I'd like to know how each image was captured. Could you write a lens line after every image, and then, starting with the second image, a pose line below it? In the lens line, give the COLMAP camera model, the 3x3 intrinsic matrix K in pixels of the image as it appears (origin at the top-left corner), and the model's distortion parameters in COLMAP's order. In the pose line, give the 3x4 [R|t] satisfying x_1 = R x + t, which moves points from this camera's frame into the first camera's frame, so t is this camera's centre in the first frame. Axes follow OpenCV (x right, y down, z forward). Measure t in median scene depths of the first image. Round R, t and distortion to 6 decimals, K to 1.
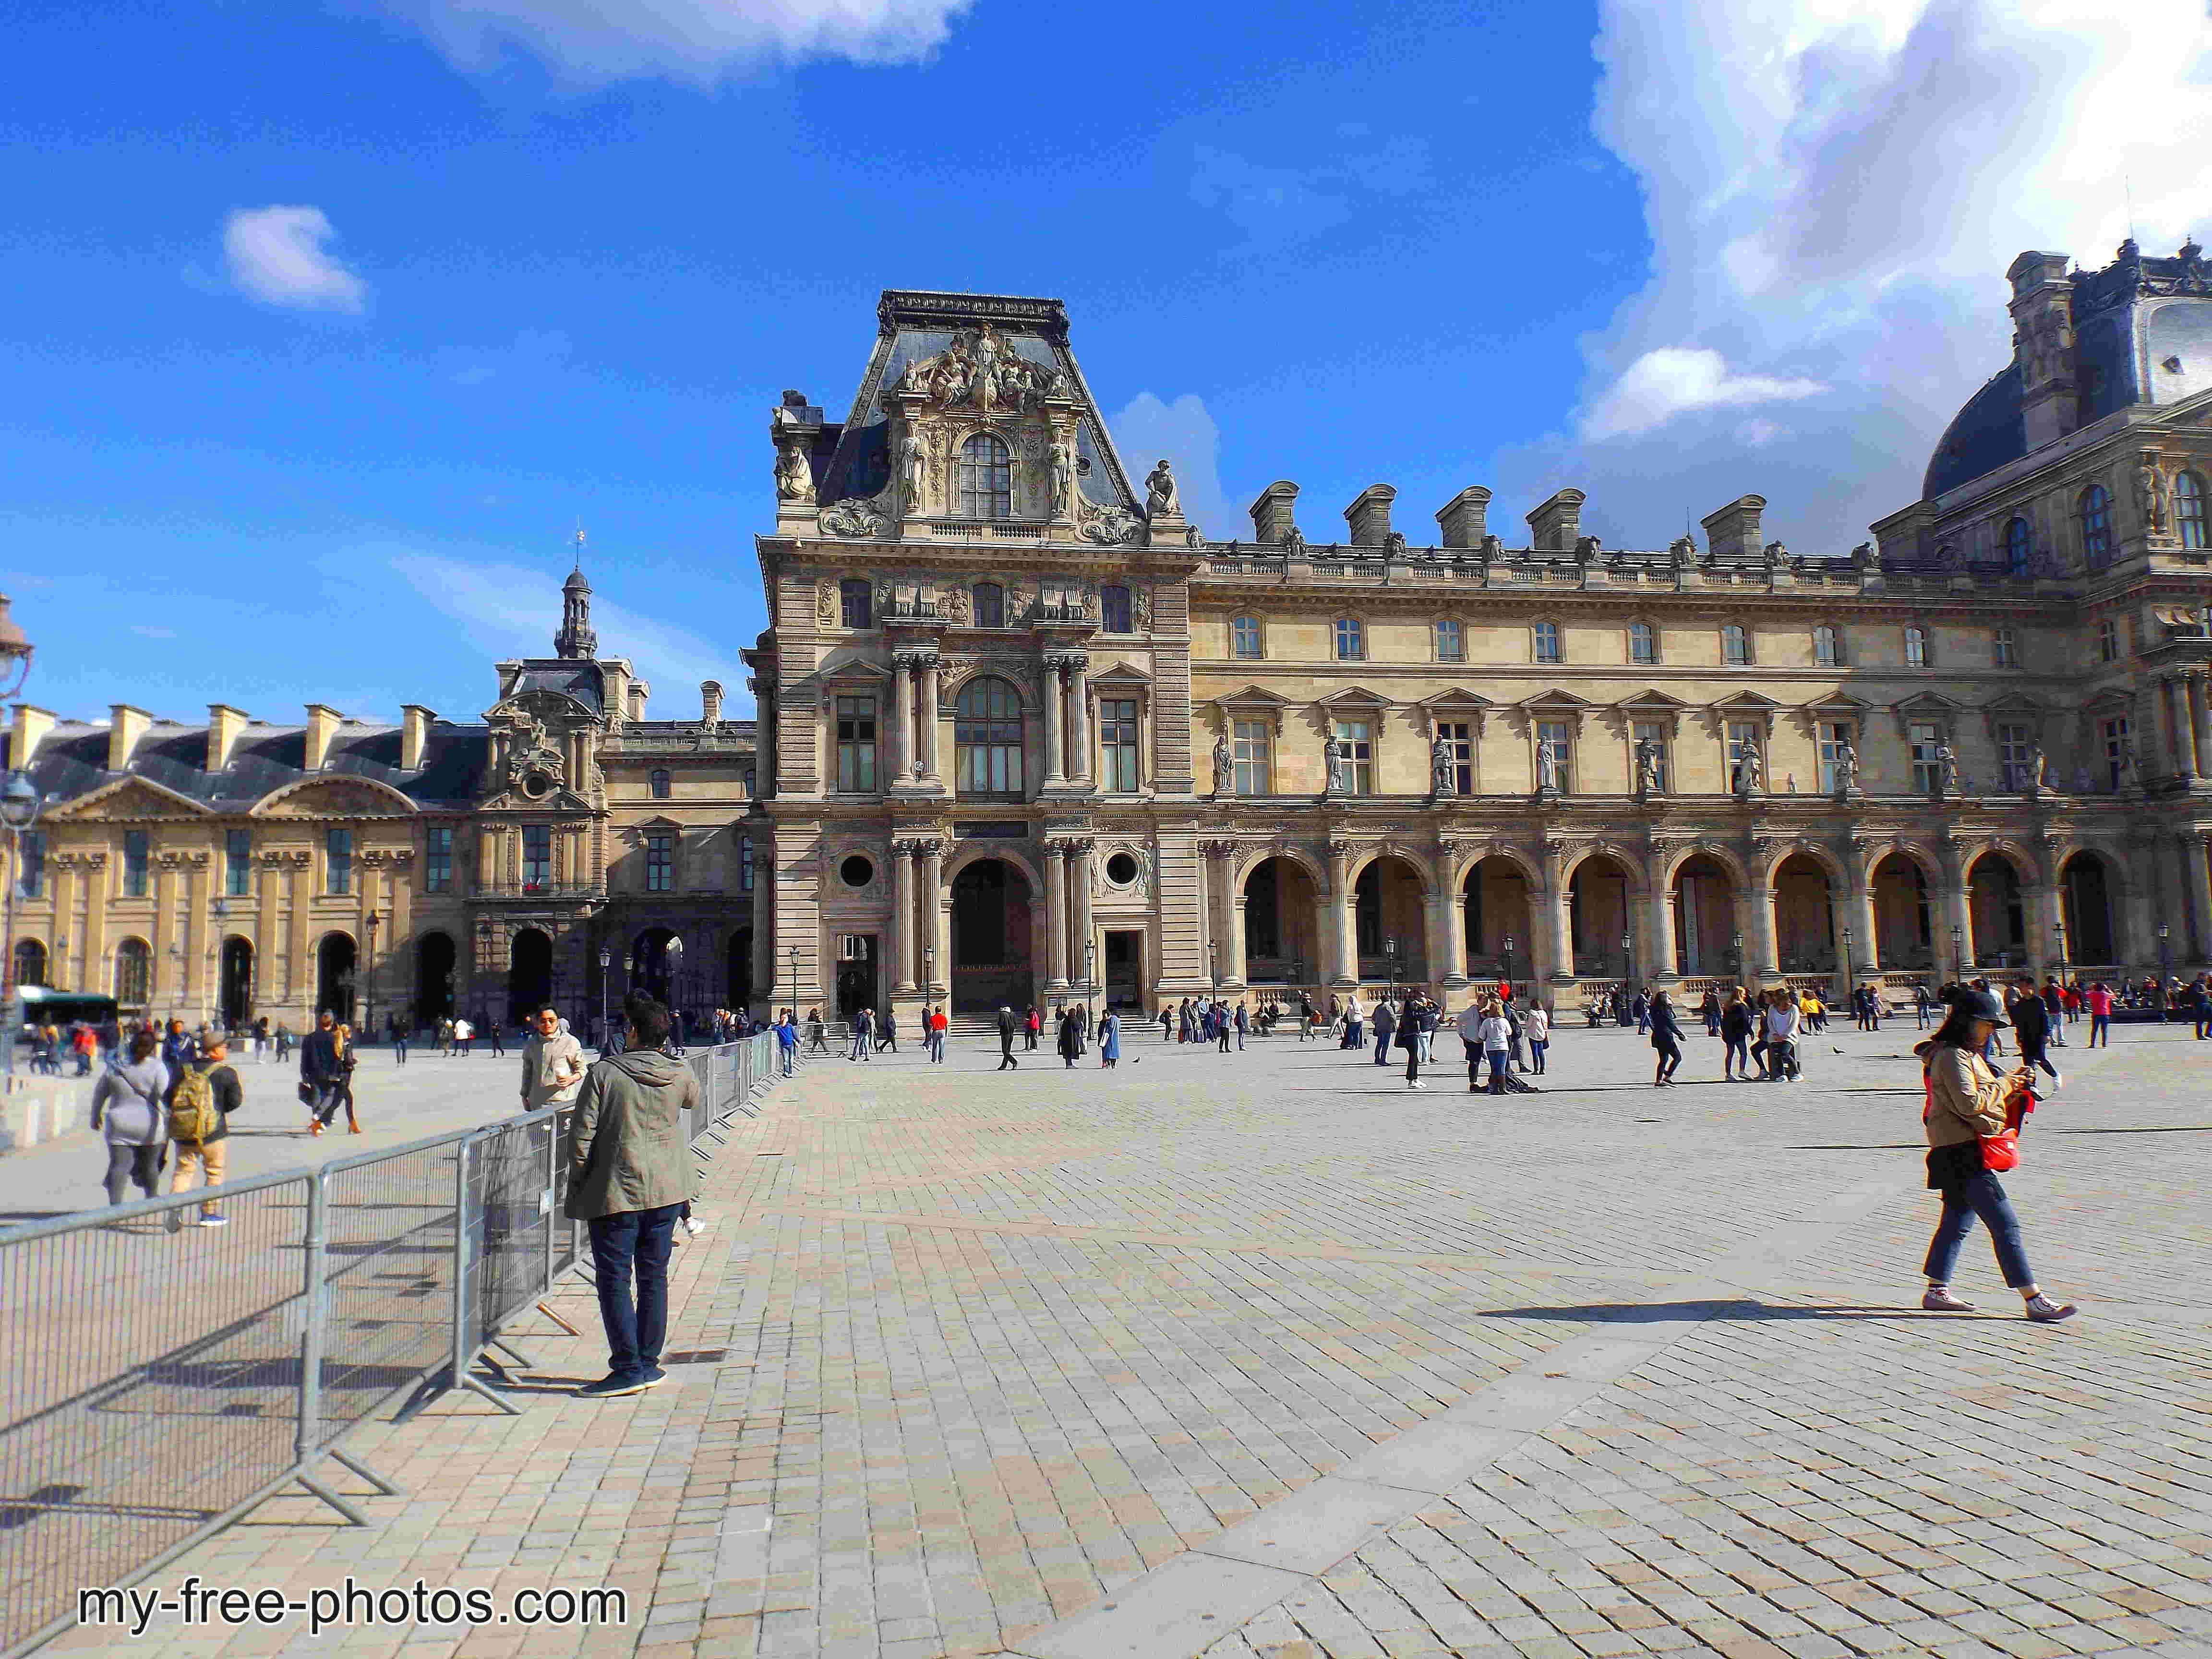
lens RADIAL K [[1551.3, 0, 1106.0], [0, 1551.3, 829.5], [0, 0, 1]] dist [0.020452, -0.041952]
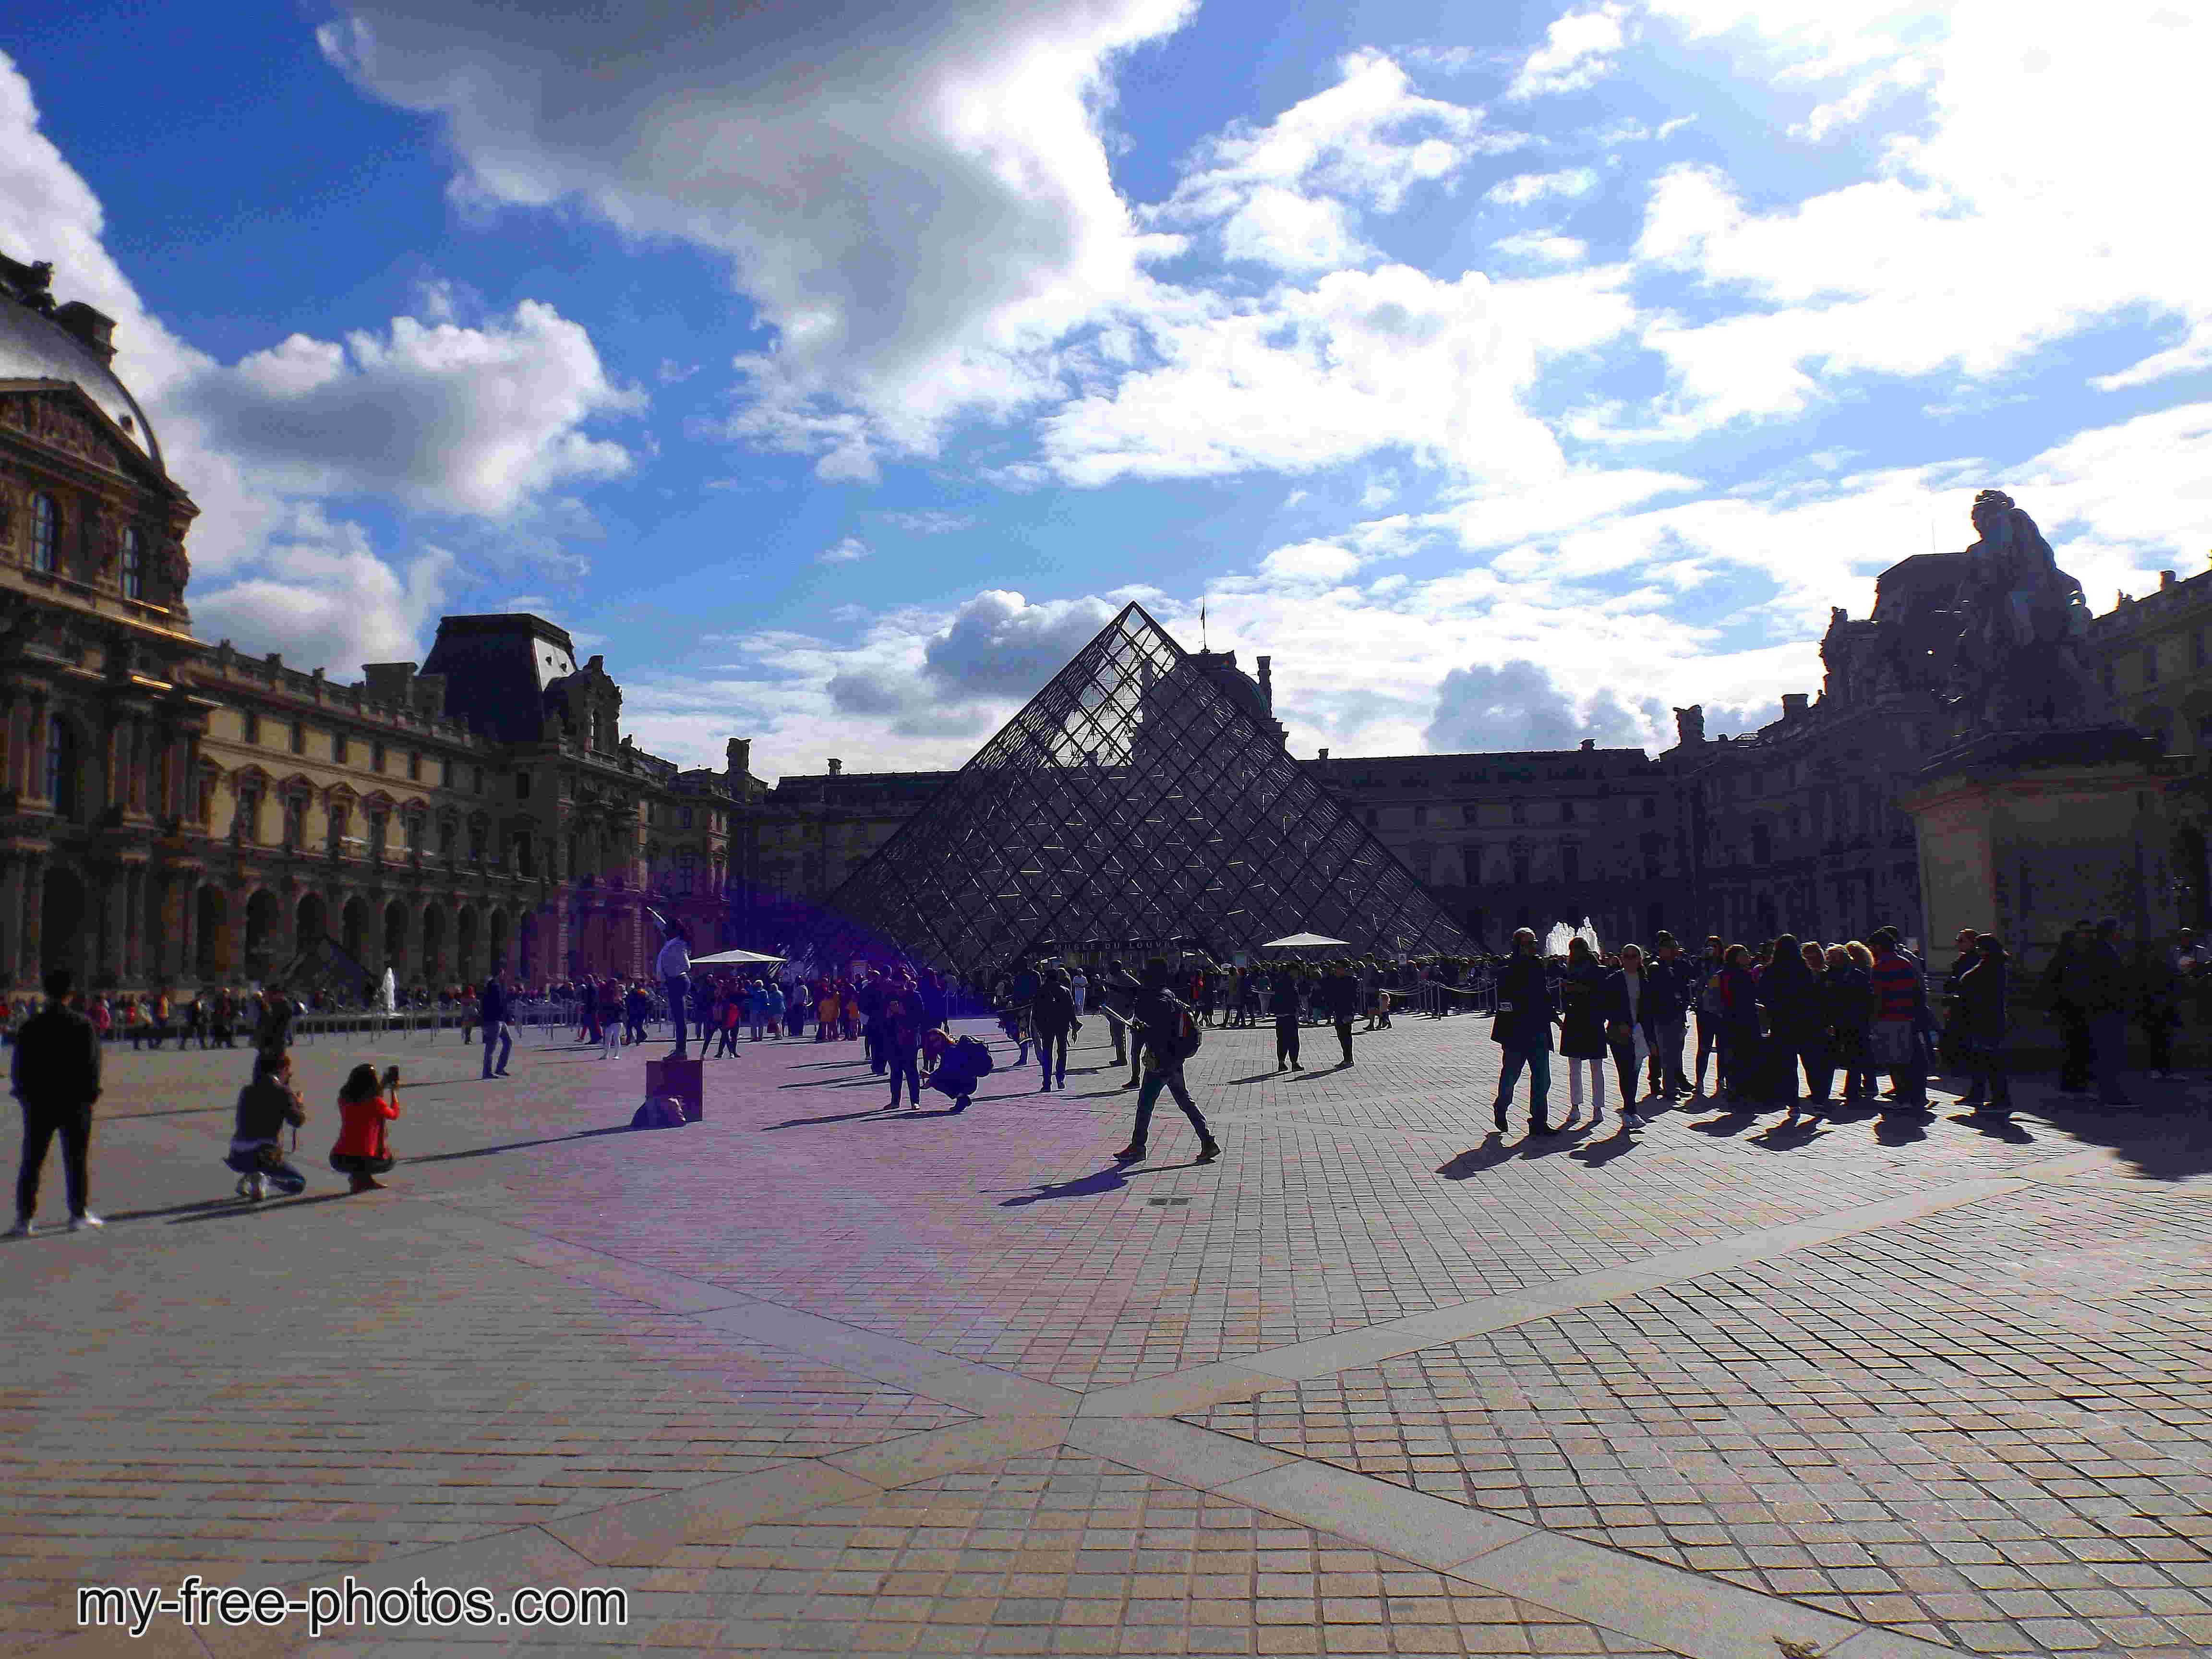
lens RADIAL K [[1558.6, 0, 1148.3], [0, 1558.6, 829.9], [0, 0, 1]] dist [-0.002722, -0.003762]
pose [[0.284910, 0.122017, 0.950757, -0.681478], [-0.112797, 0.989242, -0.093155, 0.003972], [-0.951895, -0.080702, 0.295608, -0.123755]]
